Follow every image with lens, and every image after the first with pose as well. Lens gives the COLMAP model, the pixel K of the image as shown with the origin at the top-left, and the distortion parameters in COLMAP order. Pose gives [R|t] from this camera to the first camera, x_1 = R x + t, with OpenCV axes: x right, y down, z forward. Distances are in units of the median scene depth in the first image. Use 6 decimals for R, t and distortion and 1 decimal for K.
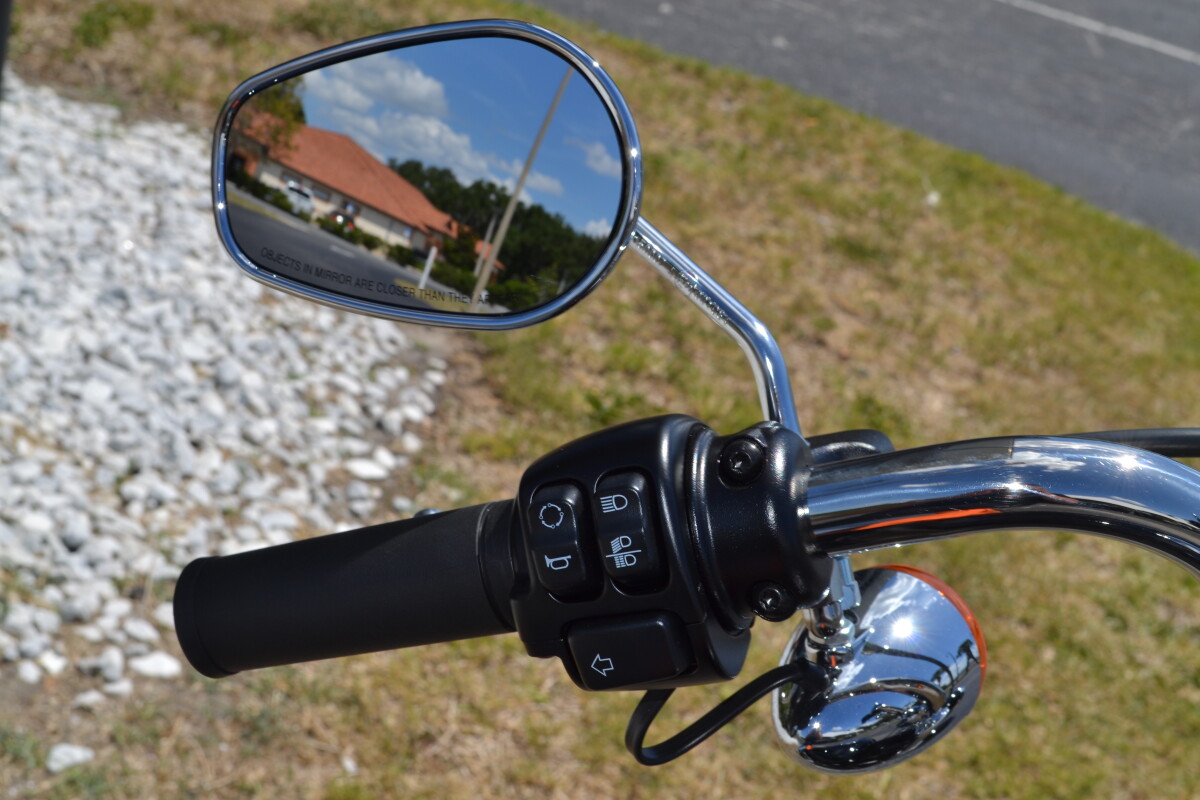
lens RADIAL K [[1959.0, 0, 595.9], [0, 1959.0, 389.9], [0, 0, 1]] dist [0.028008, 0.000000]
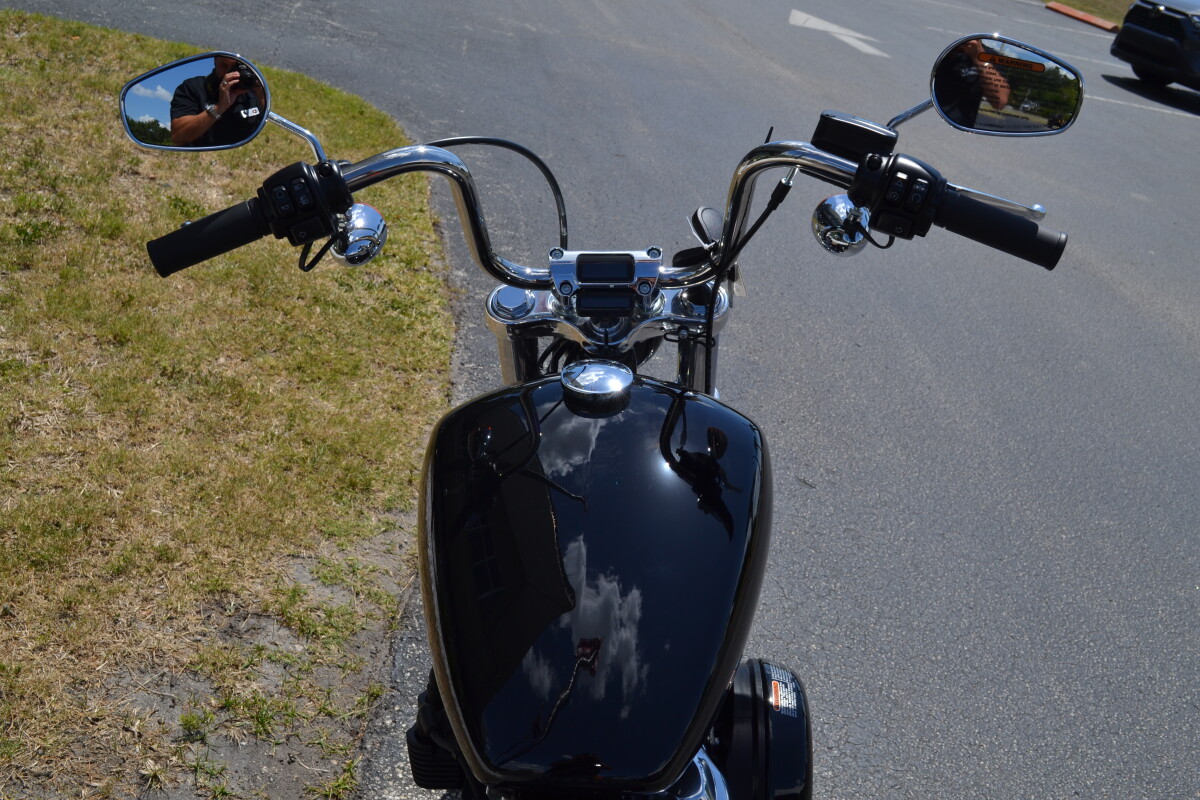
lens RADIAL K [[1319.8, 0, 589.3], [0, 1319.8, 398.1], [0, 0, 1]] dist [-0.052499, 0.000000]
pose [[0.861996, -0.257586, 0.436592, -0.117594], [0.184444, 0.961612, 0.203184, 0.006839], [-0.472170, -0.094617, 0.876415, -0.238894]]
